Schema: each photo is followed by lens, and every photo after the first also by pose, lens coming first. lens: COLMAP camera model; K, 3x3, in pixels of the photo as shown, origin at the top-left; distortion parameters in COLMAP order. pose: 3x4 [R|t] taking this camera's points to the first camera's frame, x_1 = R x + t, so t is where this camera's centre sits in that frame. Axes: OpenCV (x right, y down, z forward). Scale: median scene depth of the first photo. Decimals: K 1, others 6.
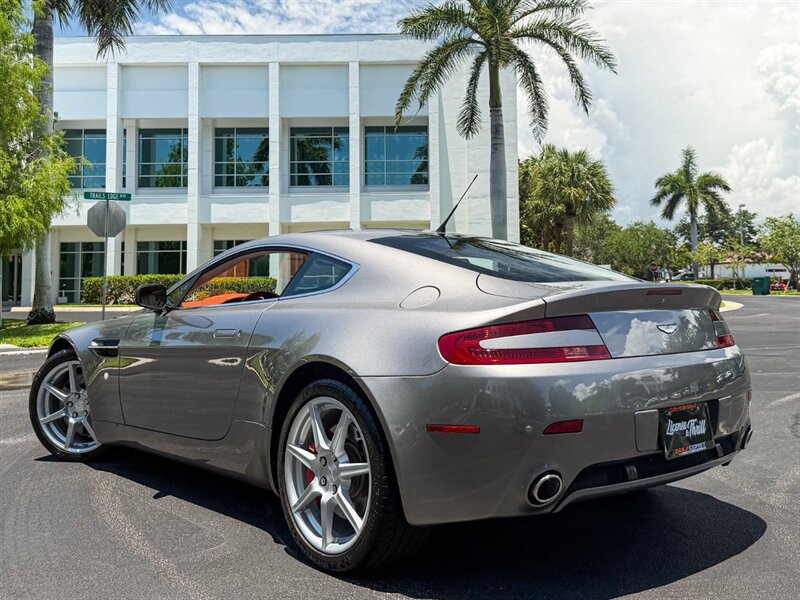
lens RADIAL K [[814.2, 0, 404.2], [0, 814.2, 210.7], [0, 0, 1]] dist [0.196257, -0.450020]
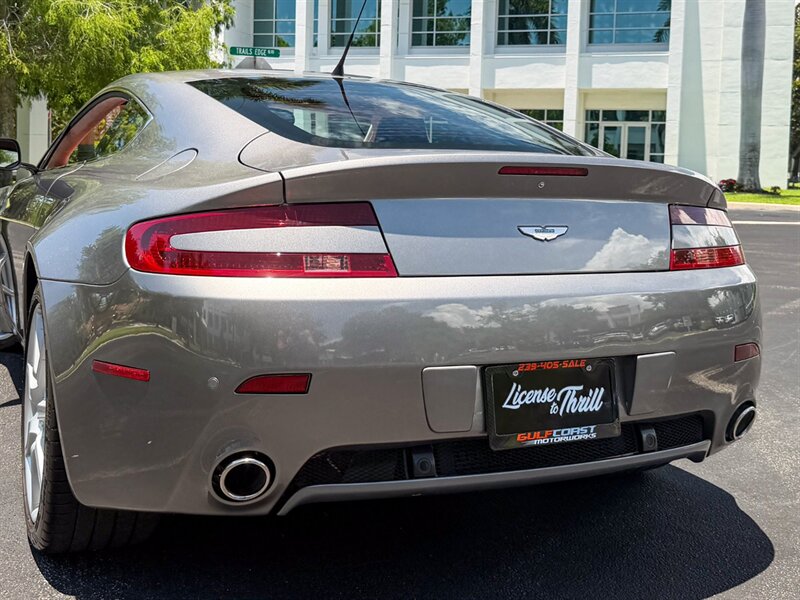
lens RADIAL K [[940.7, 0, 382.2], [0, 940.7, 194.1], [0, 0, 1]] dist [0.188301, -0.345072]
pose [[0.961483, 0.047986, -0.270644, 0.246546], [-0.014285, 0.992036, 0.125142, 0.020911], [0.274493, -0.116455, 0.954511, 0.209089]]
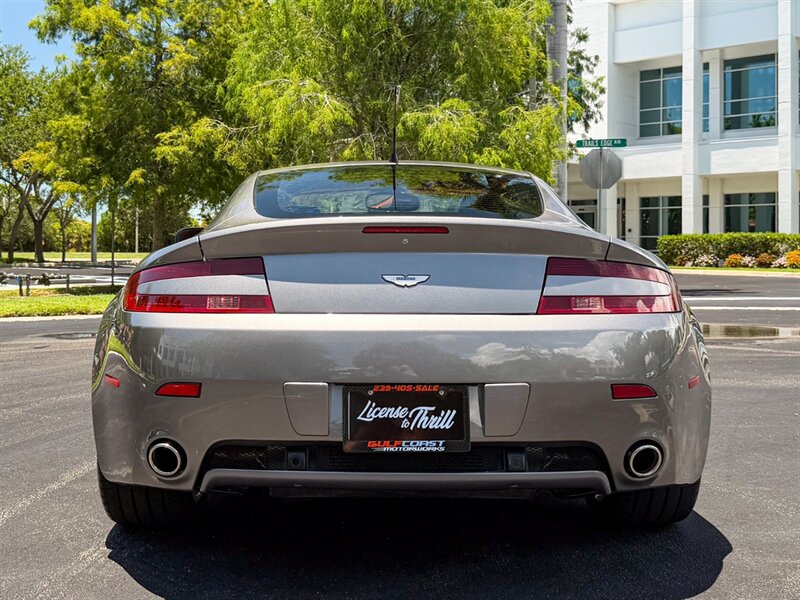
lens RADIAL K [[937.9, 0, 380.0], [0, 937.9, 239.2], [0, 0, 1]] dist [0.224940, -0.597423]
pose [[0.766259, 0.004906, -0.642513, 0.524648], [0.048185, 0.996716, 0.065075, 0.033519], [0.640722, -0.080824, 0.763507, 0.230857]]
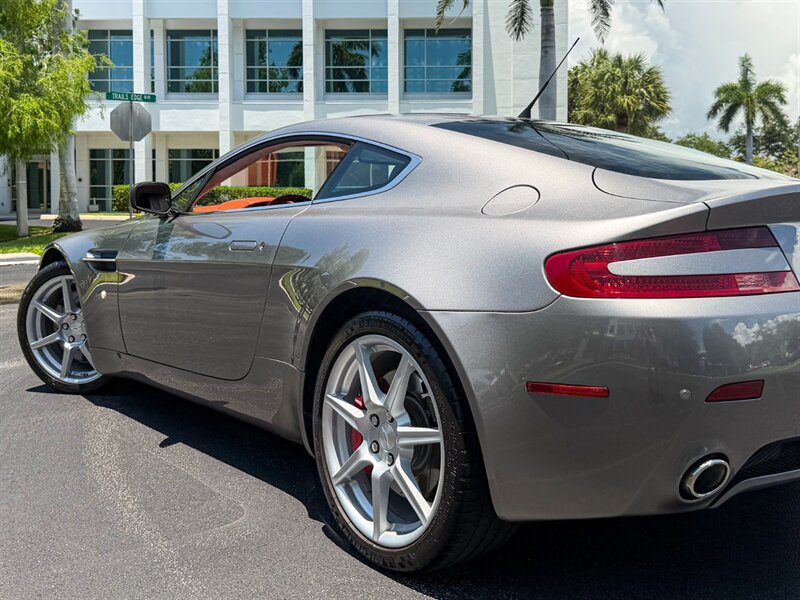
lens RADIAL K [[840.3, 0, 419.5], [0, 840.3, 209.5], [0, 0, 1]] dist [0.189800, -0.433296]
pose [[0.999565, 0.010773, -0.027462, -0.025313], [-0.007865, 0.994559, 0.103877, 0.024917], [0.028431, -0.103616, 0.994211, 0.174674]]
